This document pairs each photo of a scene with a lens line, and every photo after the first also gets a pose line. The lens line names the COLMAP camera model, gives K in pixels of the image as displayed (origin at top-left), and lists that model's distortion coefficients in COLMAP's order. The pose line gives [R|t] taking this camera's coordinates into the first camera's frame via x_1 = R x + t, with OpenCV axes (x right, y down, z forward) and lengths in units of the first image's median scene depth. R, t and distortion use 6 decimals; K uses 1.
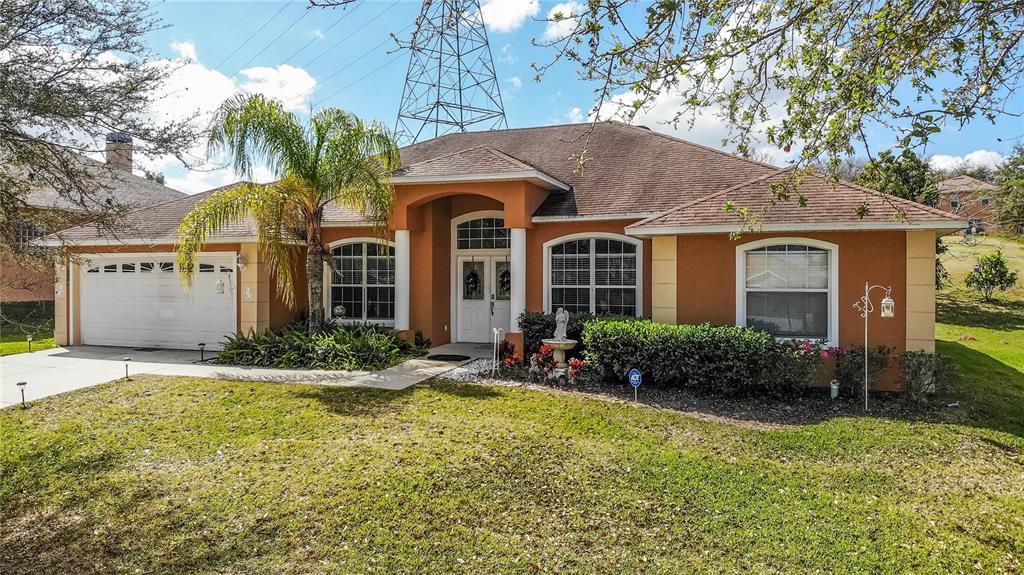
lens RADIAL K [[755.3, 0, 506.5], [0, 755.3, 281.3], [0, 0, 1]] dist [0.013810, 0.012354]
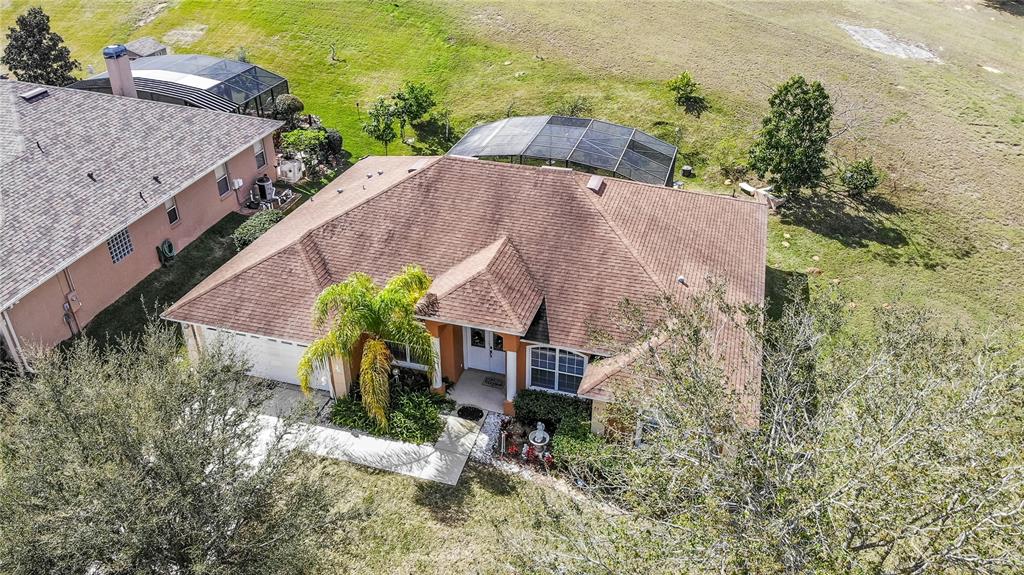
lens RADIAL K [[755.3, 0, 511.6], [0, 755.3, 286.8], [0, 0, 1]] dist [0.013810, 0.012354]
pose [[0.994614, -0.059485, 0.084876, -0.113257], [0.005846, 0.849801, 0.527071, -1.019799], [-0.103480, -0.523736, 0.845572, -0.286877]]
